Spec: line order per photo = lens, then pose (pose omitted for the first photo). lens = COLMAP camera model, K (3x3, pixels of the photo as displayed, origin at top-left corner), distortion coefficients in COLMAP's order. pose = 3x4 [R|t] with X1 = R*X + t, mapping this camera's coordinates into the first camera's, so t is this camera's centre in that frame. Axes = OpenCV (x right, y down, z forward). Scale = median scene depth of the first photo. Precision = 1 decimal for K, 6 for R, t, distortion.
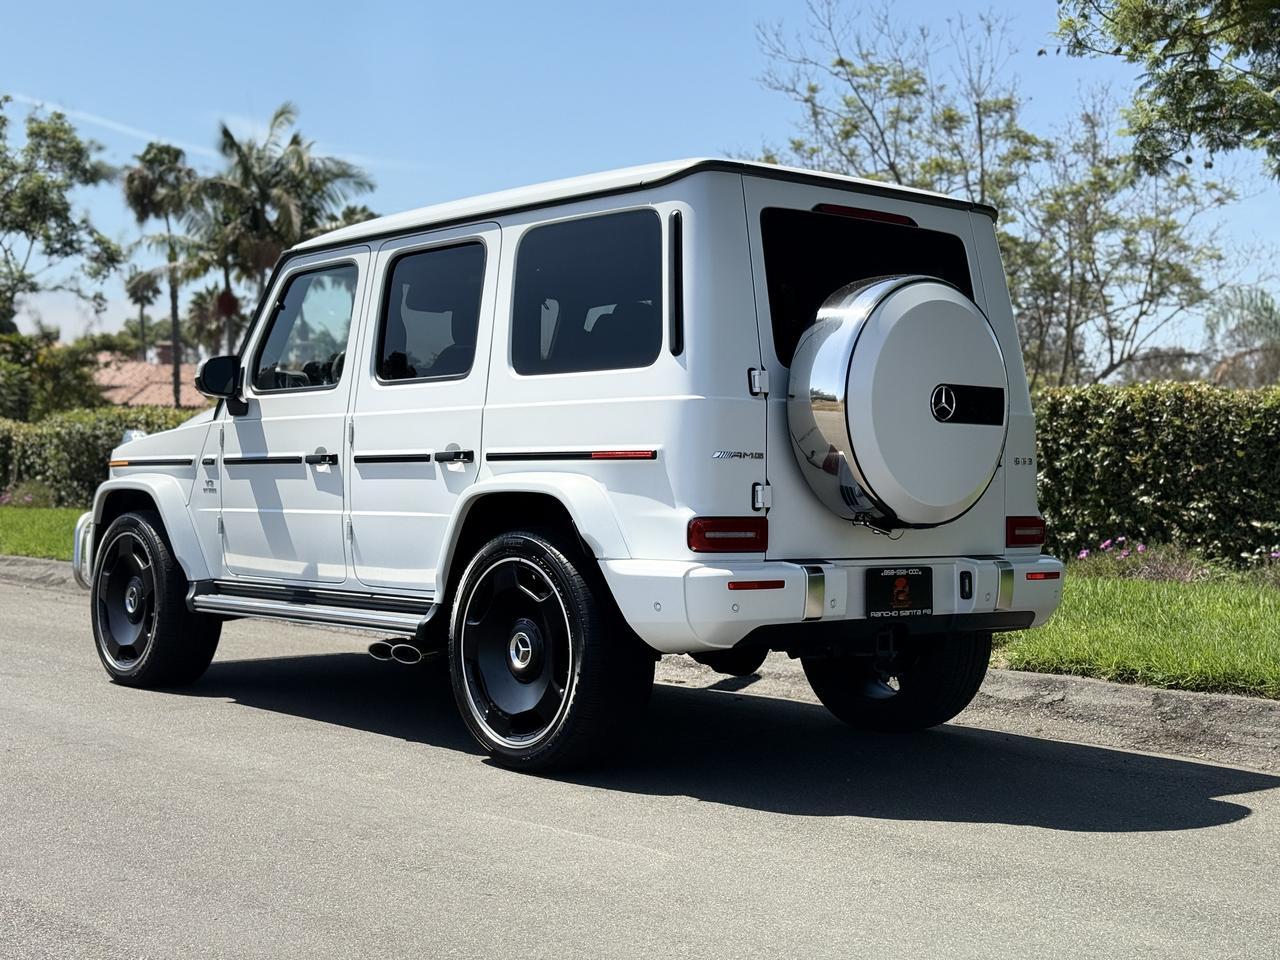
lens RADIAL K [[1894.9, 0, 640.0], [0, 1894.9, 480.0], [0, 0, 1]] dist [0.103374, 0.006483]
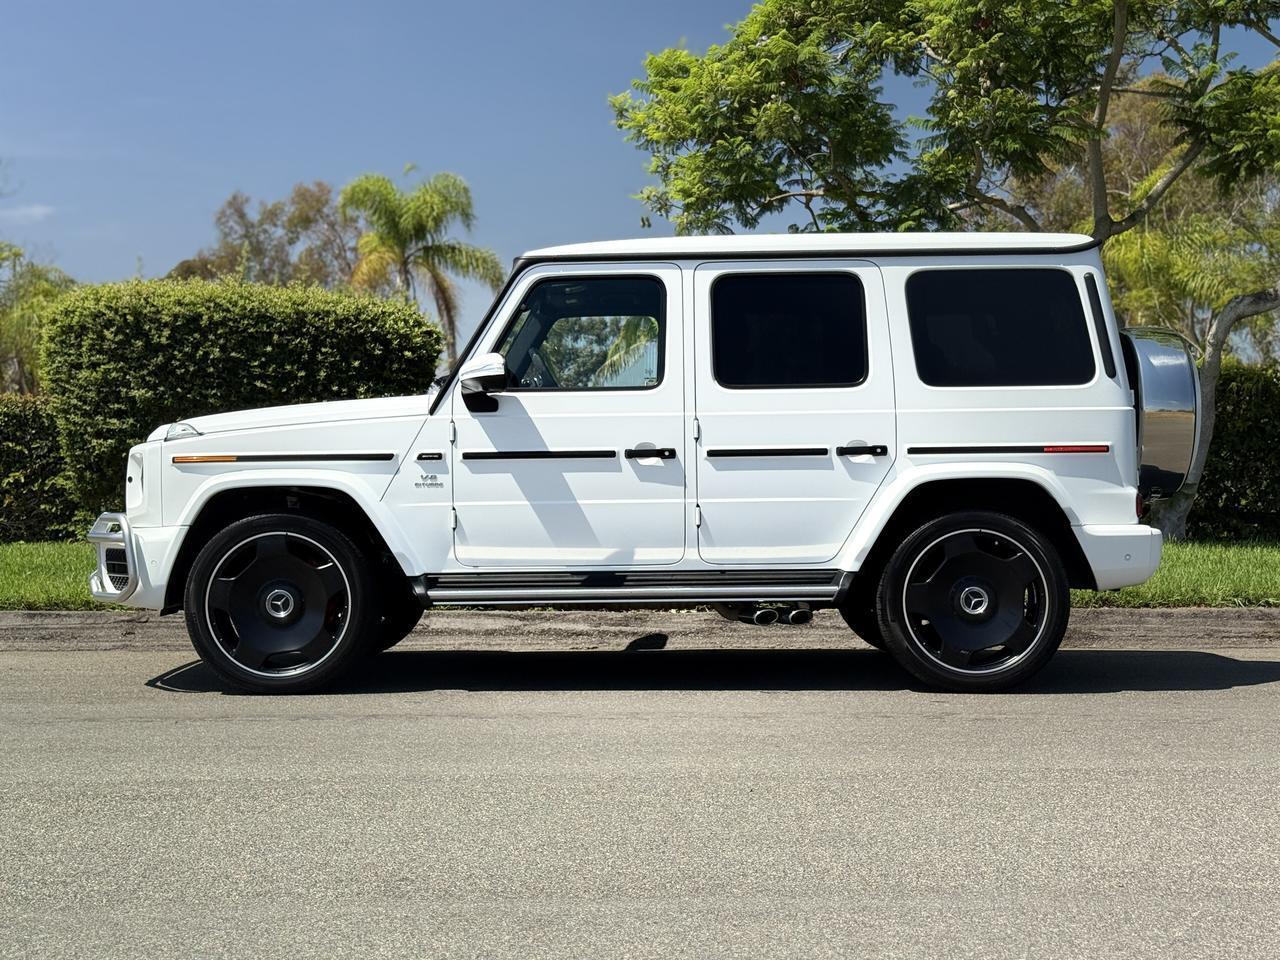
lens RADIAL K [[1418.1, 0, 632.6], [0, 1418.1, 503.7], [0, 0, 1]] dist [0.044304, -0.035220]
pose [[0.630991, -0.023095, 0.775447, -0.912256], [0.011430, 0.999725, 0.020473, 0.001471], [-0.775706, -0.004055, 0.631081, 0.548184]]
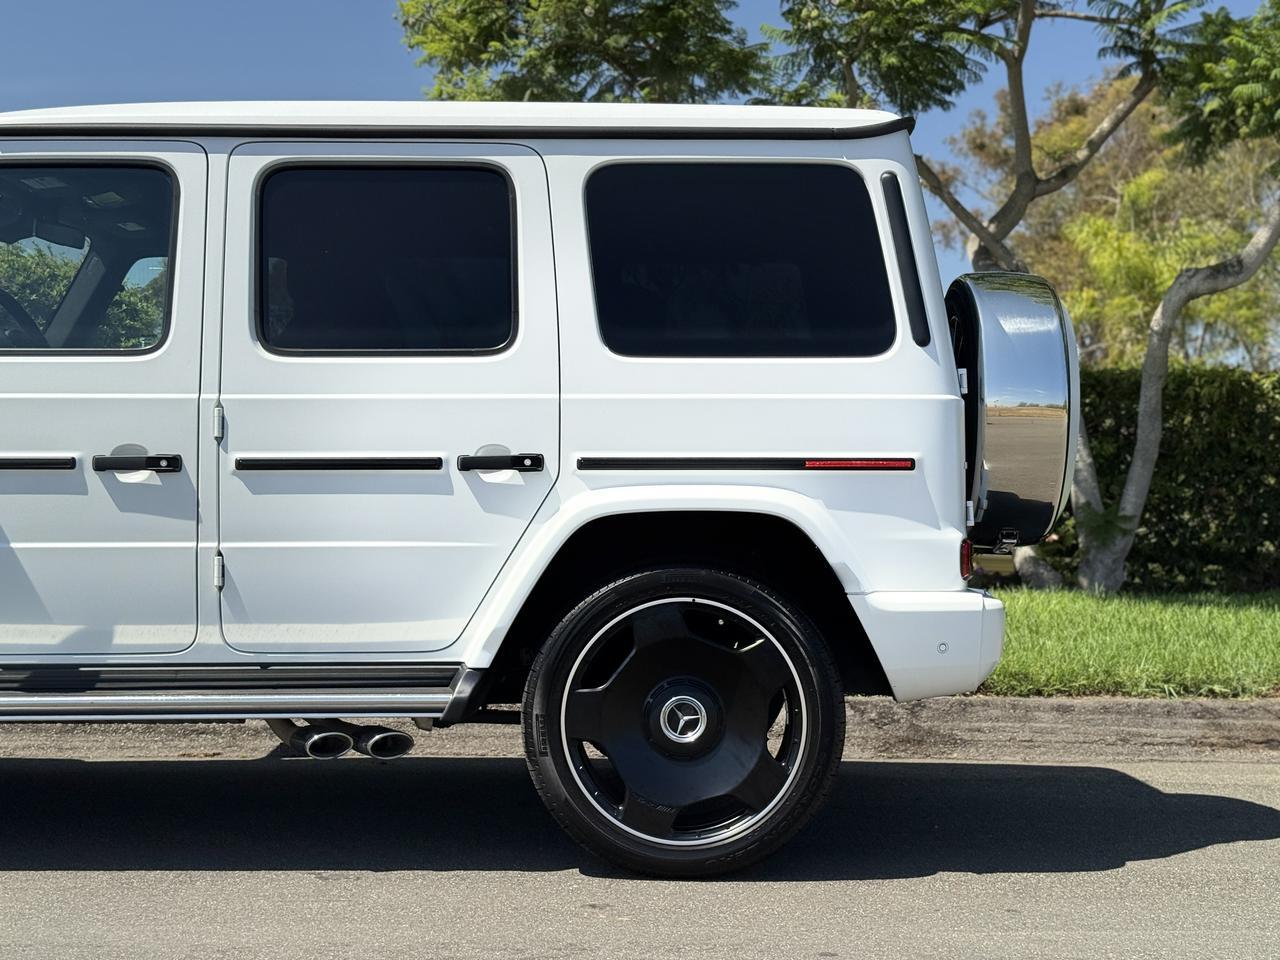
lens RADIAL K [[1460.0, 0, 640.6], [0, 1460.0, 505.3], [0, 0, 1]] dist [0.066742, 0.007233]
pose [[0.618168, -0.006738, 0.786017, -0.509607], [0.000538, 0.999967, 0.008149, -0.000571], [-0.786046, -0.004614, 0.618151, 0.625246]]
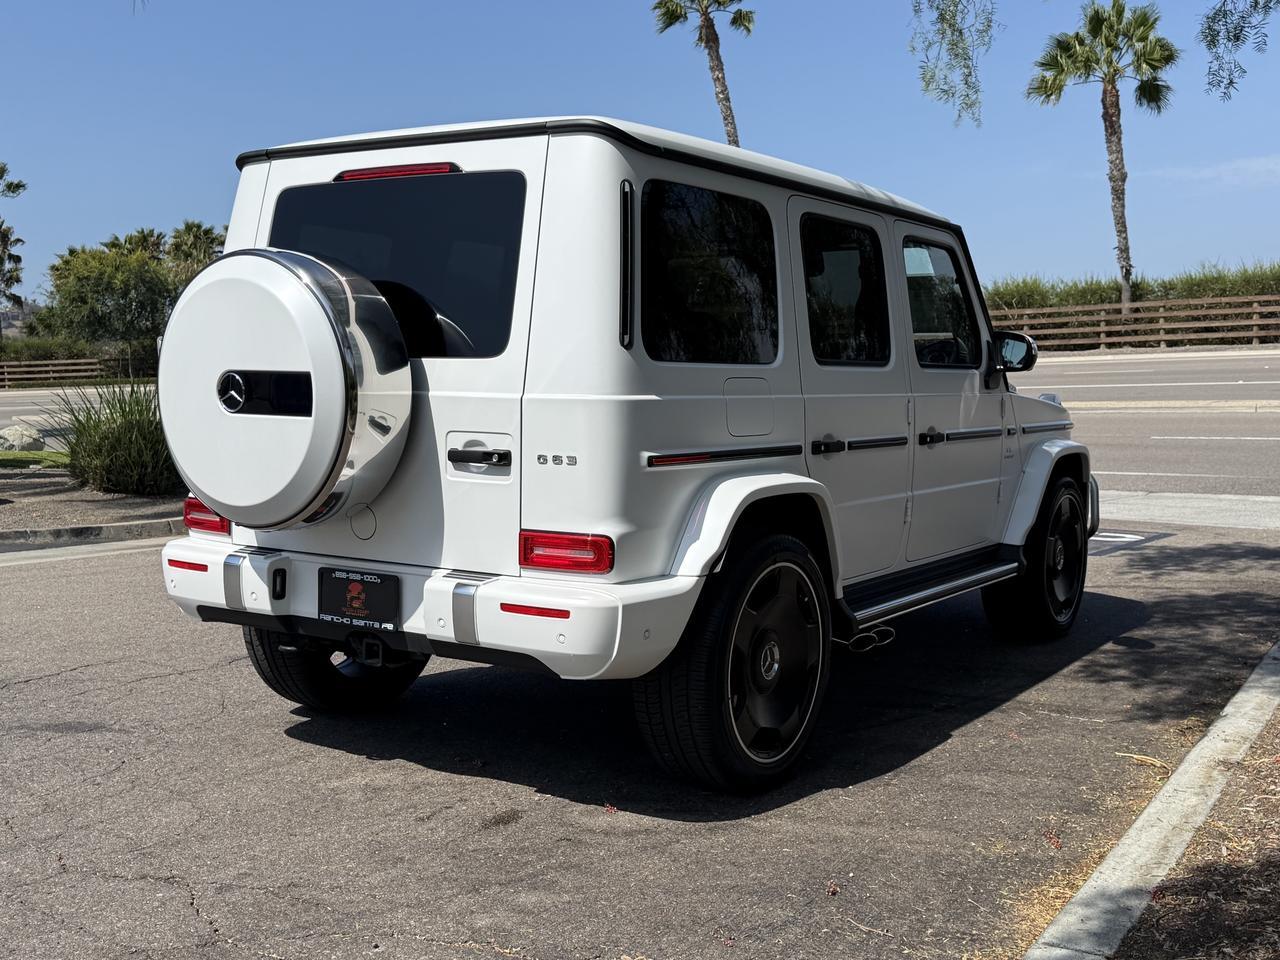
lens RADIAL K [[1309.5, 0, 640.0], [0, 1309.5, 480.0], [0, 0, 1]] dist [0.182780, -0.368220]
pose [[0.286046, 0.073080, -0.955425, 0.736143], [-0.004635, 0.997181, 0.074886, -0.042408], [0.958205, -0.016992, 0.285578, 0.910886]]
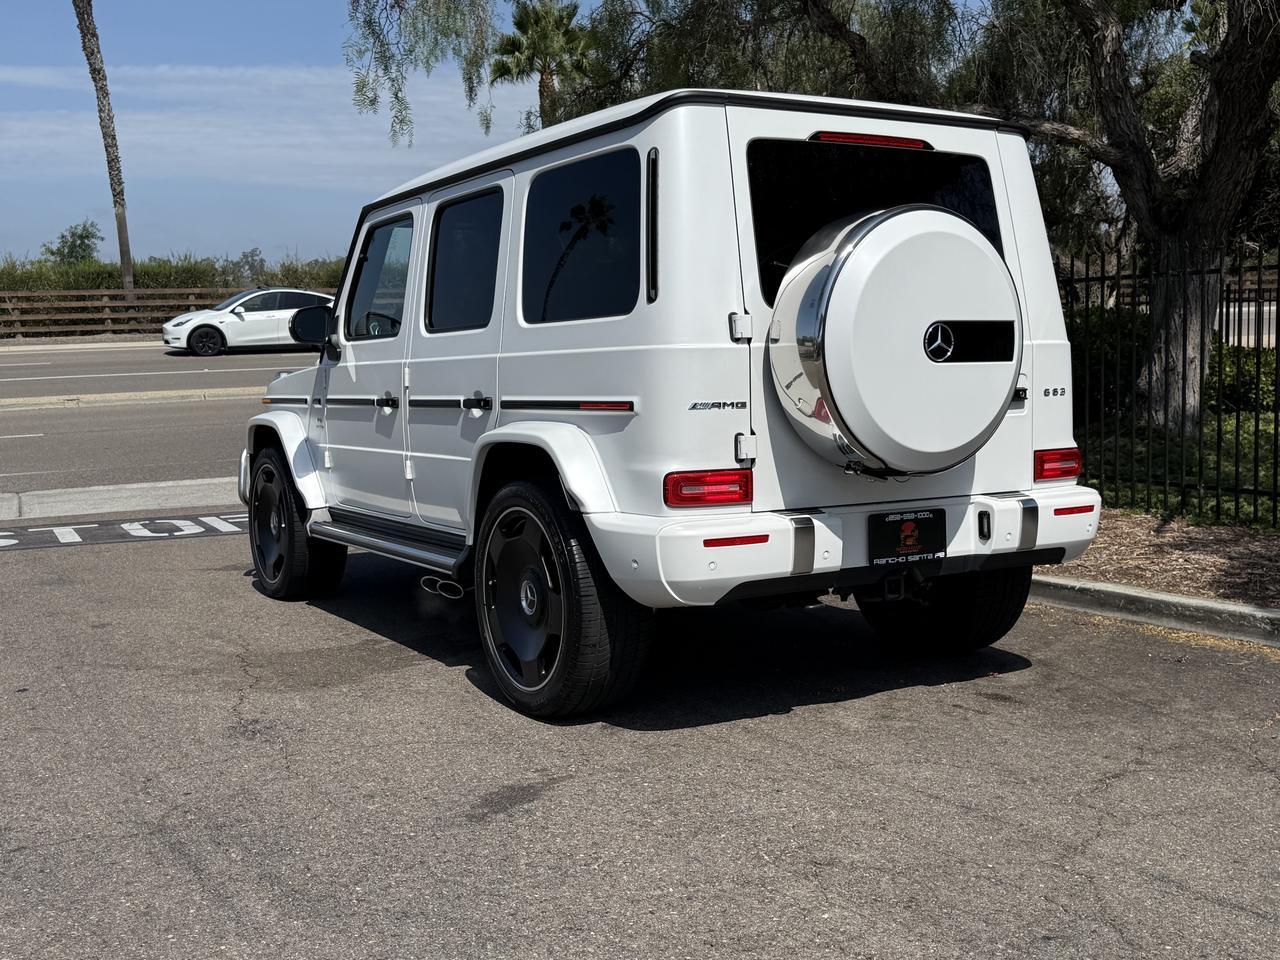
lens RADIAL K [[1460.0, 0, 640.6], [0, 1460.0, 505.3], [0, 0, 1]] dist [0.066742, 0.007233]
pose [[0.986417, -0.013368, -0.163716, 0.119484], [0.029063, 0.995162, 0.093849, -0.029525], [0.161669, -0.097332, 0.982033, 0.236638]]
